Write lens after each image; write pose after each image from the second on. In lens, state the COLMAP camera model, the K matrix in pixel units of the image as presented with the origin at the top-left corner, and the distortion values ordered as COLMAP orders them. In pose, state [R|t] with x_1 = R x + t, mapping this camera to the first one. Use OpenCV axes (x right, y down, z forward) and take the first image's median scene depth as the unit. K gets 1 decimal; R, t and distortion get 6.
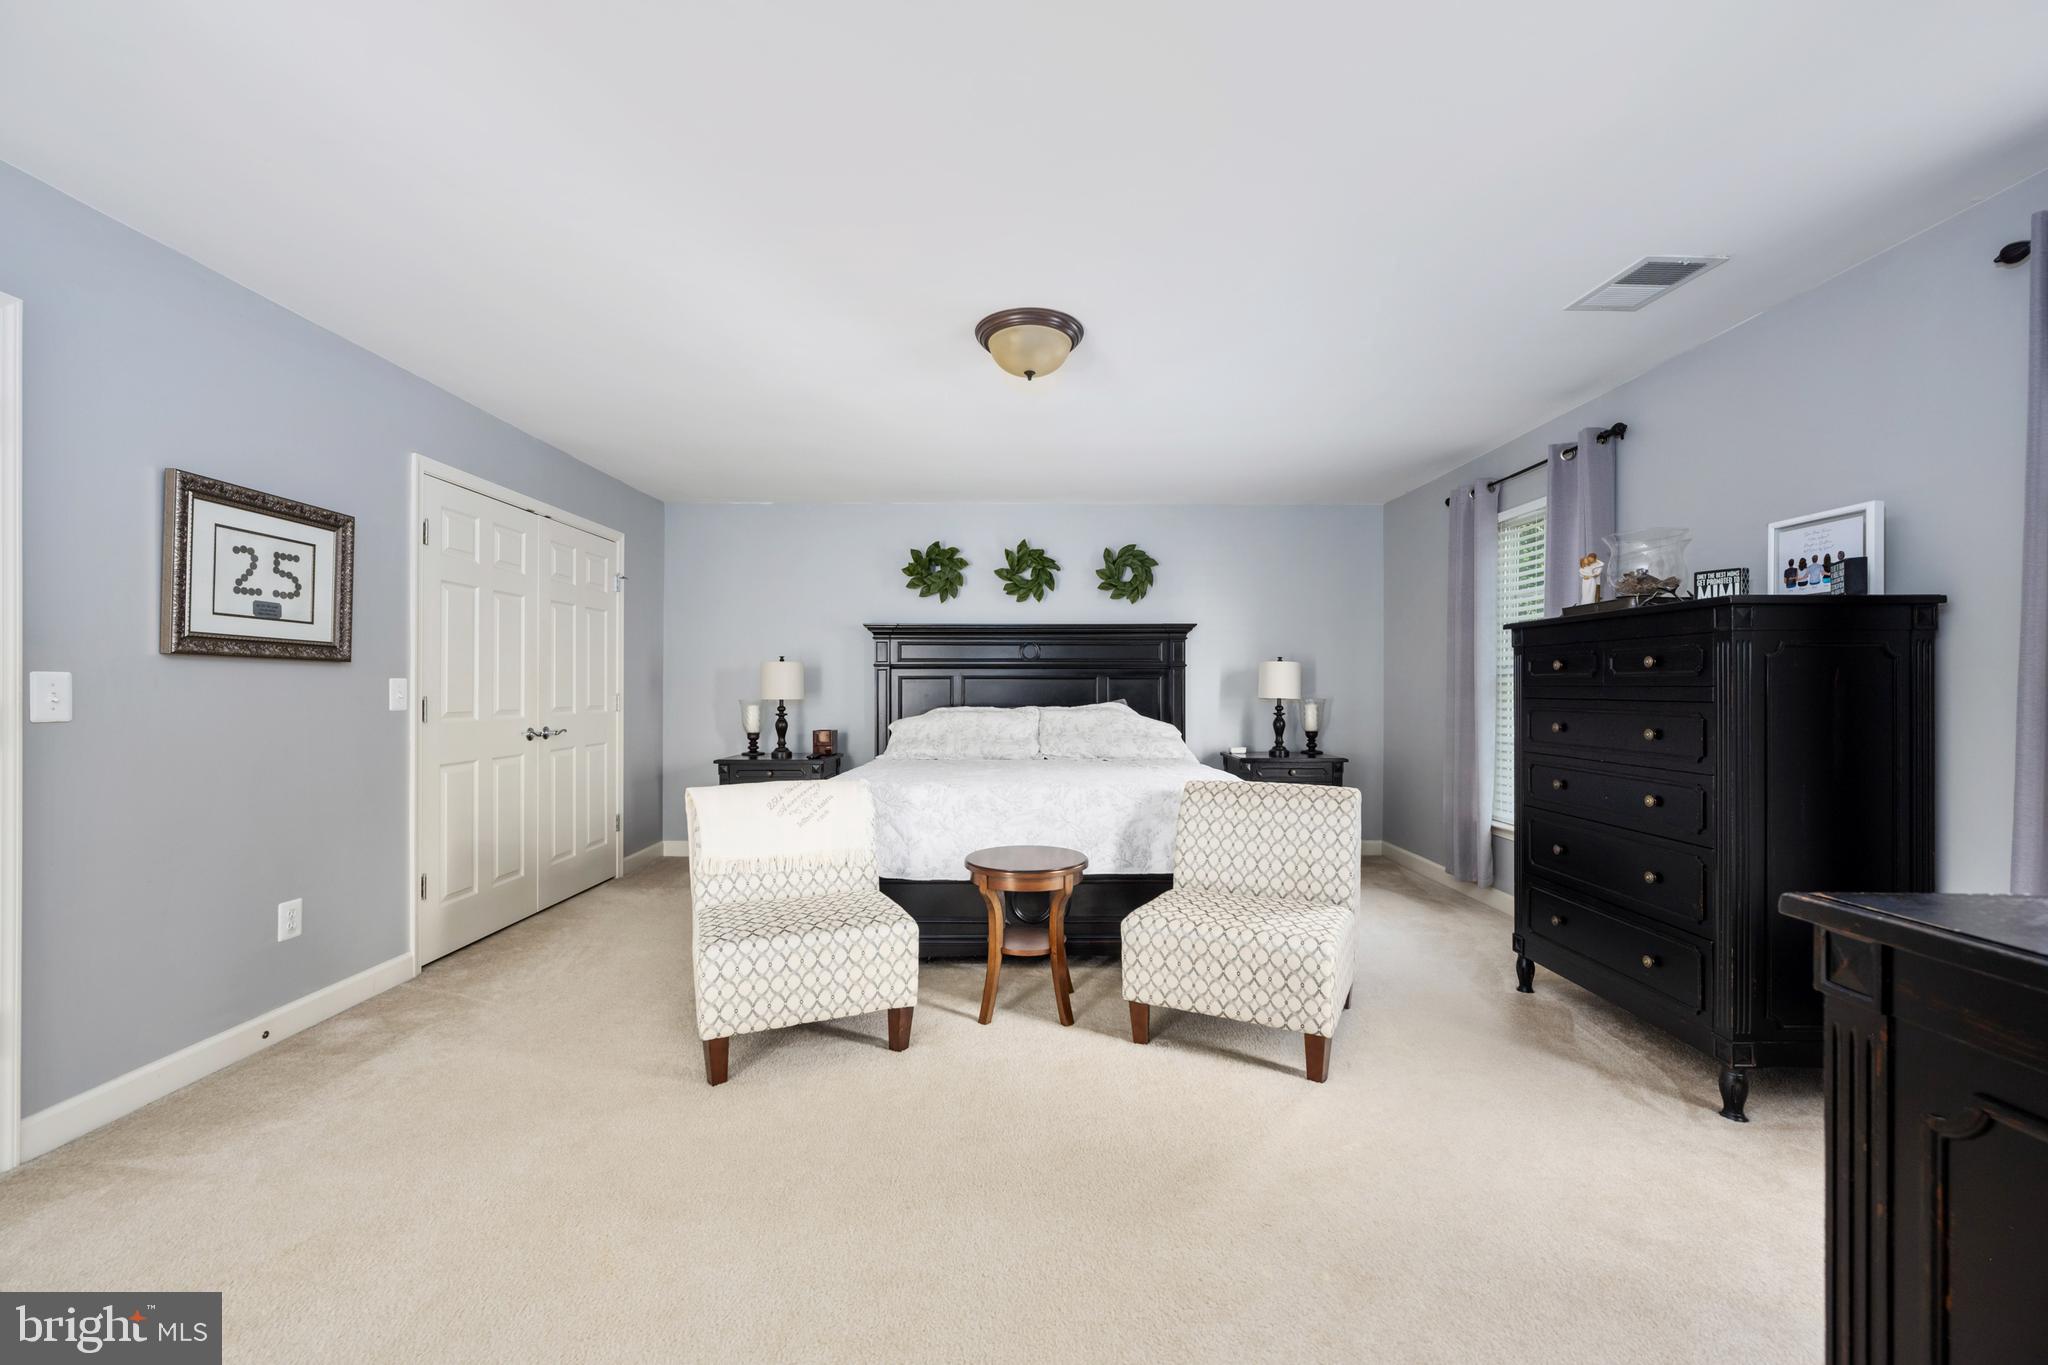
lens RADIAL K [[820.5, 0, 1024.0], [0, 820.5, 682.5], [0, 0, 1]] dist [-0.000578, 0.000174]
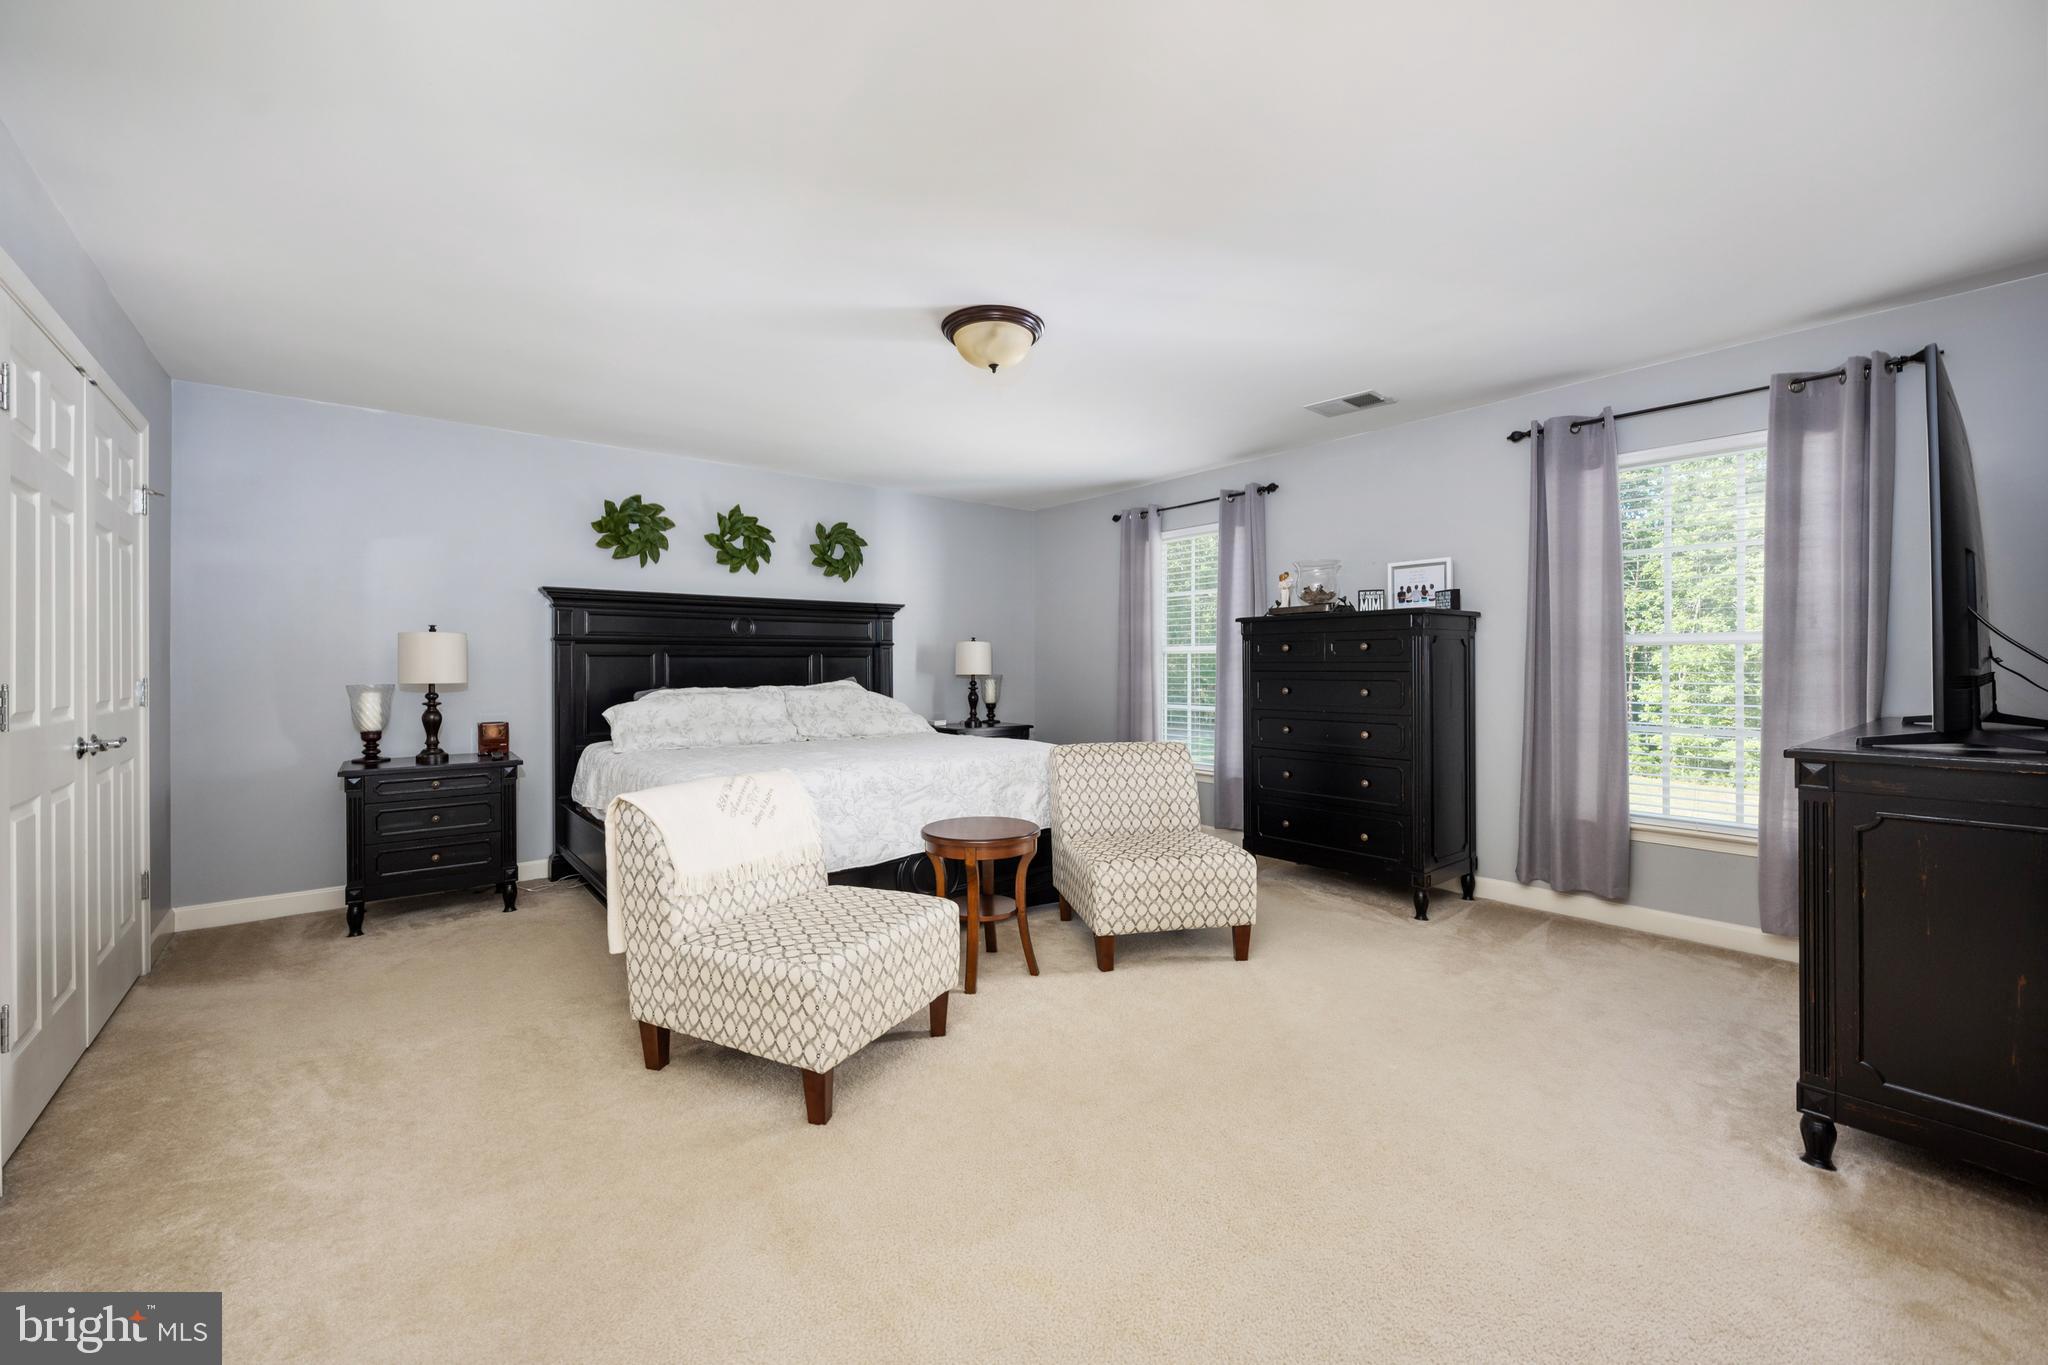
lens RADIAL K [[824.9, 0, 1021.8], [0, 824.9, 661.3], [0, 0, 1]] dist [0.000537, 0.000172]
pose [[0.776773, -0.001185, 0.629780, -0.367786], [0.001077, 0.999999, 0.000553, 0.000647], [-0.629780, 0.000249, 0.776773, 0.091239]]
